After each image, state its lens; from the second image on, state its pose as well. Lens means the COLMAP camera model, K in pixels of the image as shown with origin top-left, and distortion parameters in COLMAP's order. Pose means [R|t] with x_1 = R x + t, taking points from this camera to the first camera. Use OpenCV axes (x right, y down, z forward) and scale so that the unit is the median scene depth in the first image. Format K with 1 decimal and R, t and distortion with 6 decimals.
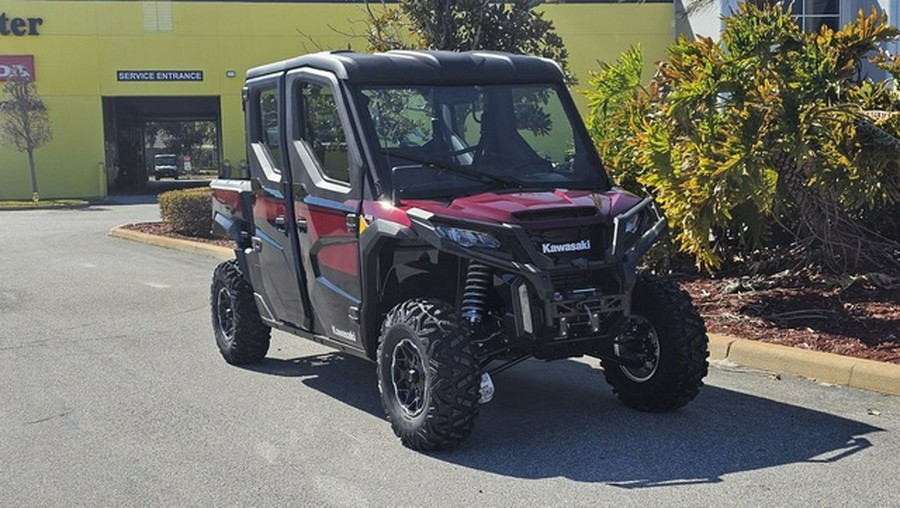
lens RADIAL K [[1203.2, 0, 449.9], [0, 1203.2, 252.7], [0, 0, 1]] dist [0.093303, 0.000000]
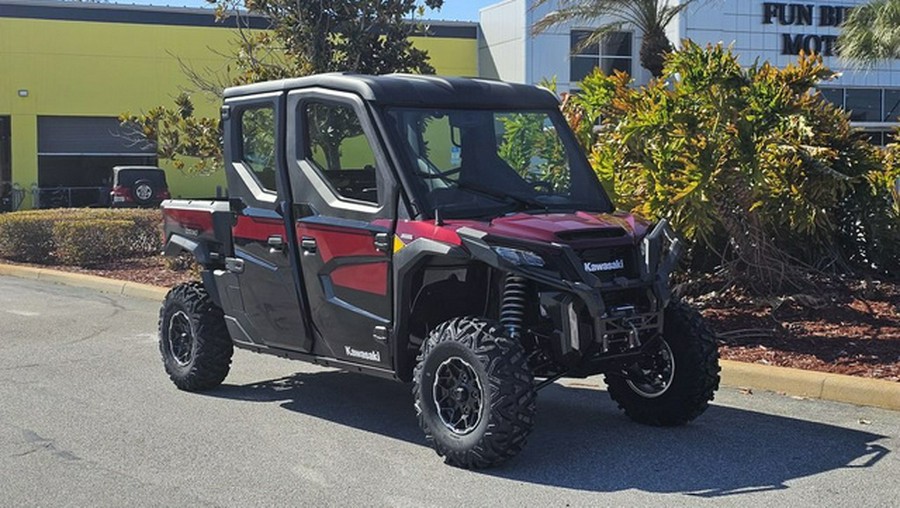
lens RADIAL K [[1203.2, 0, 456.0], [0, 1203.2, 228.6], [0, 0, 1]] dist [0.093303, 0.000000]
pose [[0.981635, 0.008090, 0.190596, -0.169305], [0.000318, 0.999029, -0.044046, 0.006301], [-0.190768, 0.043298, 0.980680, 0.004398]]
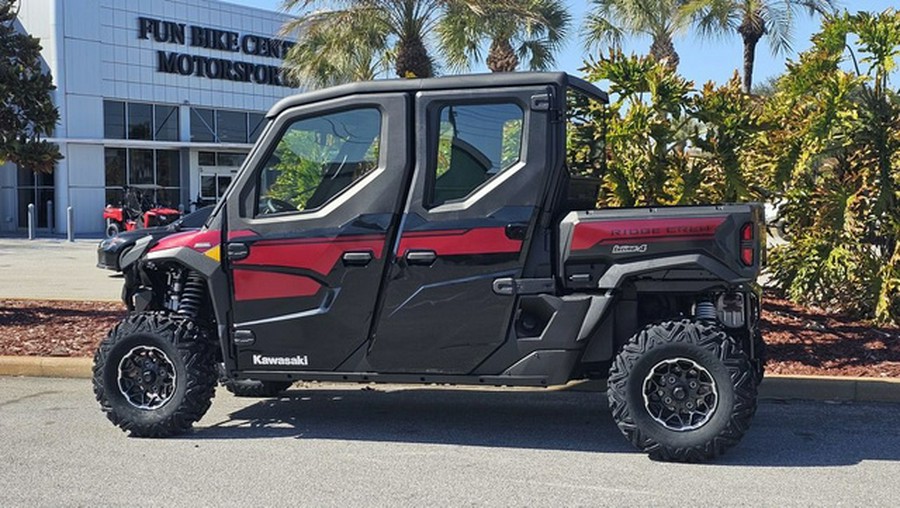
lens RADIAL K [[1203.2, 0, 443.4], [0, 1203.2, 233.9], [0, 0, 1]] dist [0.093303, 0.000000]
pose [[0.703022, -0.002797, 0.711163, -0.649653], [0.045919, 0.998084, -0.041468, -0.013498], [-0.709684, 0.061808, 0.701803, 0.414927]]
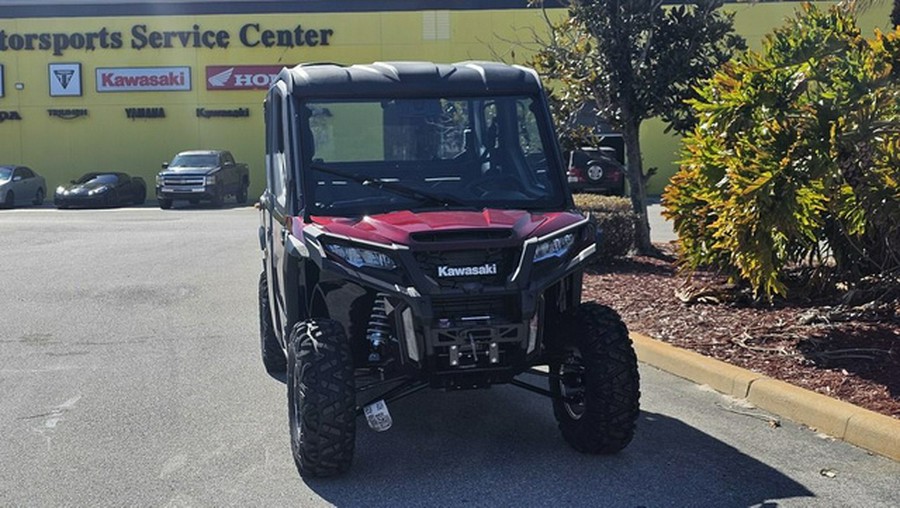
lens RADIAL K [[1203.2, 0, 438.1], [0, 1203.2, 233.8], [0, 0, 1]] dist [0.093303, 0.000000]
pose [[0.962728, 0.027505, -0.269069, 0.245105], [-0.032232, 0.999394, -0.013166, -0.015389], [0.268543, 0.021348, 0.963031, 0.067348]]
